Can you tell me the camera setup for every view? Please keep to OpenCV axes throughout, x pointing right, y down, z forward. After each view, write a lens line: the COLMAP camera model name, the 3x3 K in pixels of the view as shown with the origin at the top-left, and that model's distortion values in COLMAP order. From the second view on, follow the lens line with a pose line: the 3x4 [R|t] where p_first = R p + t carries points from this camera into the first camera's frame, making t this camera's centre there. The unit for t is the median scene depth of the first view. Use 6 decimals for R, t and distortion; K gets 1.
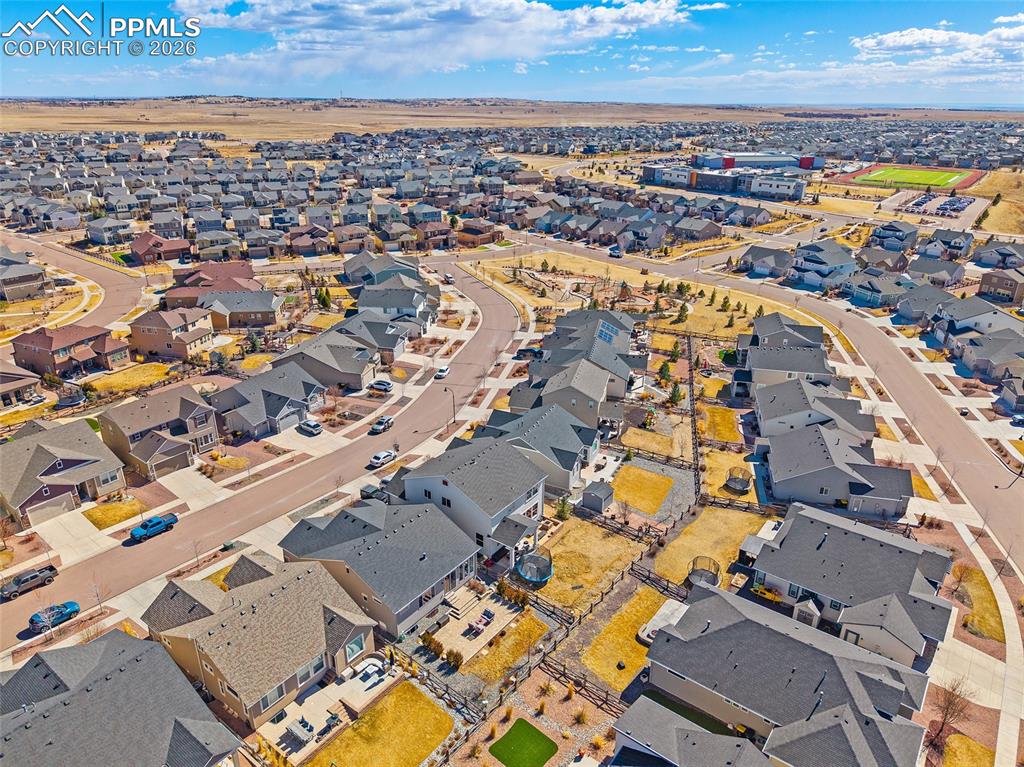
lens RADIAL K [[684.6, 0, 512.0], [0, 684.6, 383.5], [0, 0, 1]] dist [0.036174, -0.045978]
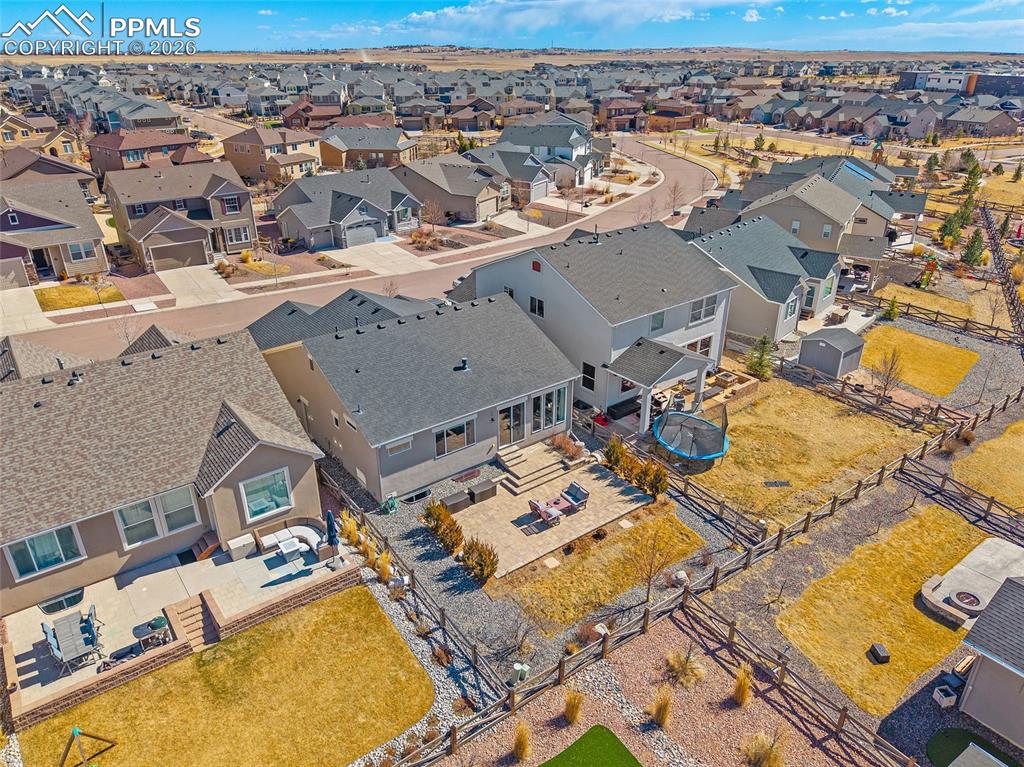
lens RADIAL K [[709.0, 0, 512.0], [0, 709.0, 383.5], [0, 0, 1]] dist [0.039266, -0.046018]
pose [[0.961914, 0.107731, -0.251227, 0.028661], [-0.096836, 0.993759, 0.055371, 0.179519], [0.255624, -0.028935, 0.966343, 0.391558]]
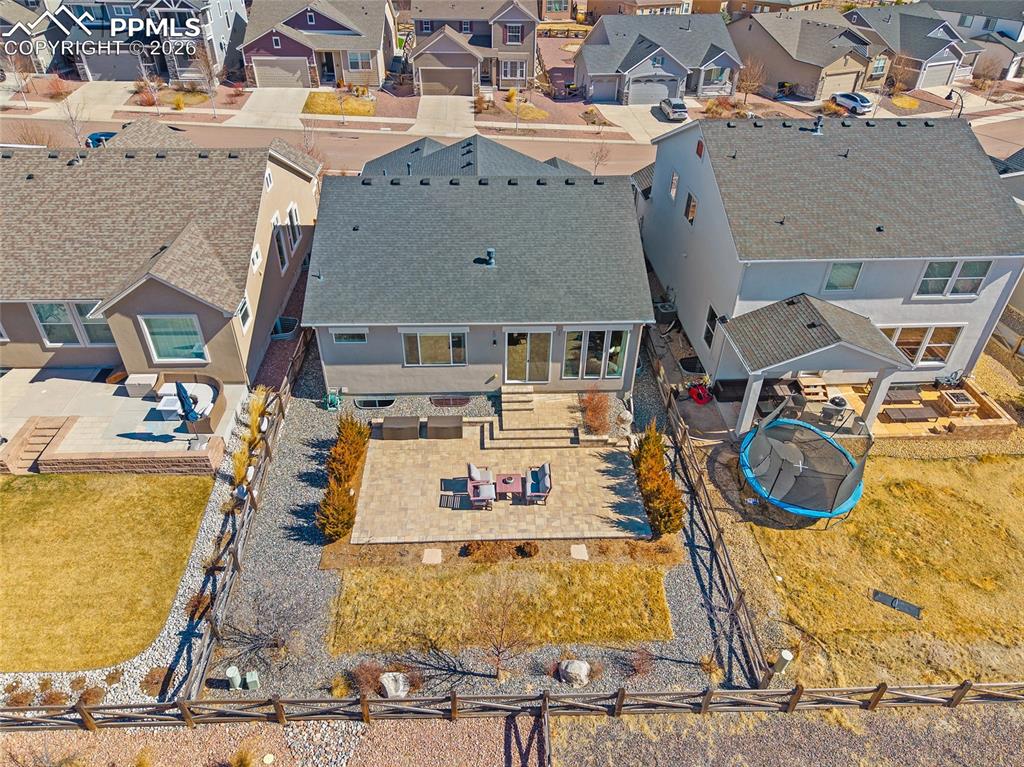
lens RADIAL K [[681.2, 0, 512.3], [0, 681.2, 392.2], [0, 0, 1]] dist [0.008845, -0.003238]
pose [[0.639956, 0.459539, -0.615857, 0.104374], [-0.310385, 0.887766, 0.339901, 0.145140], [0.702935, -0.026369, 0.710765, 0.575609]]
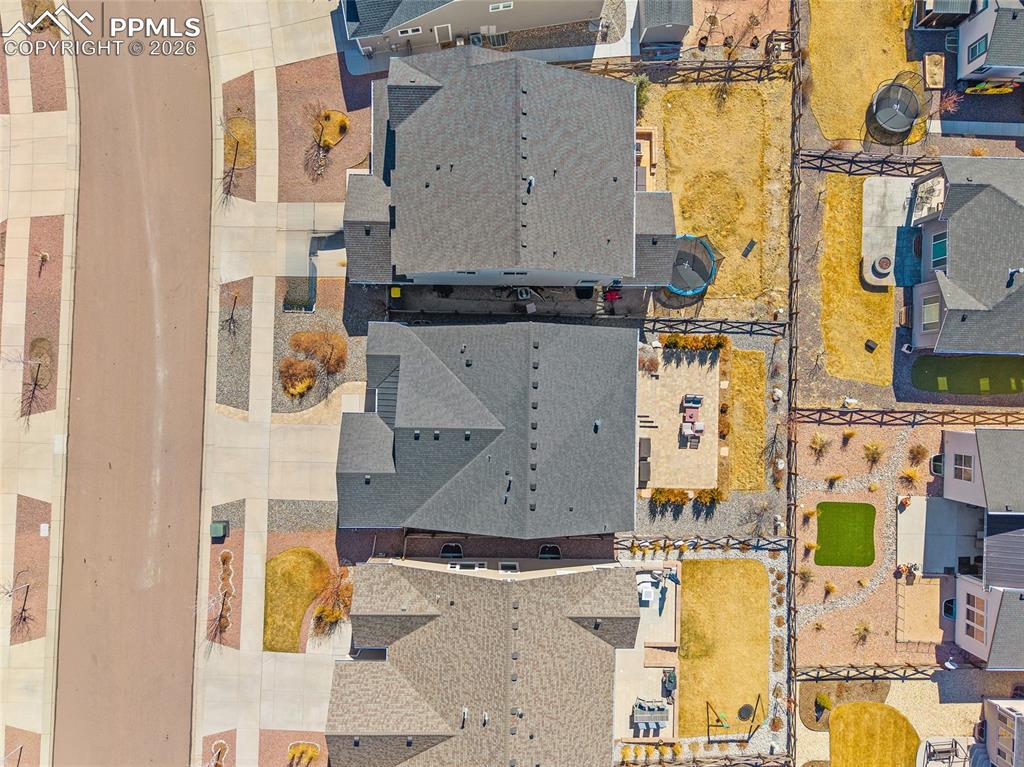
lens RADIAL K [[709.0, 0, 512.0], [0, 709.0, 383.5], [0, 0, 1]] dist [0.039266, -0.046018]
pose [[0.809285, -0.586879, 0.025103, -0.140302], [0.199634, 0.314976, 0.927867, -0.260312], [-0.552452, -0.745897, 0.372067, 0.645659]]
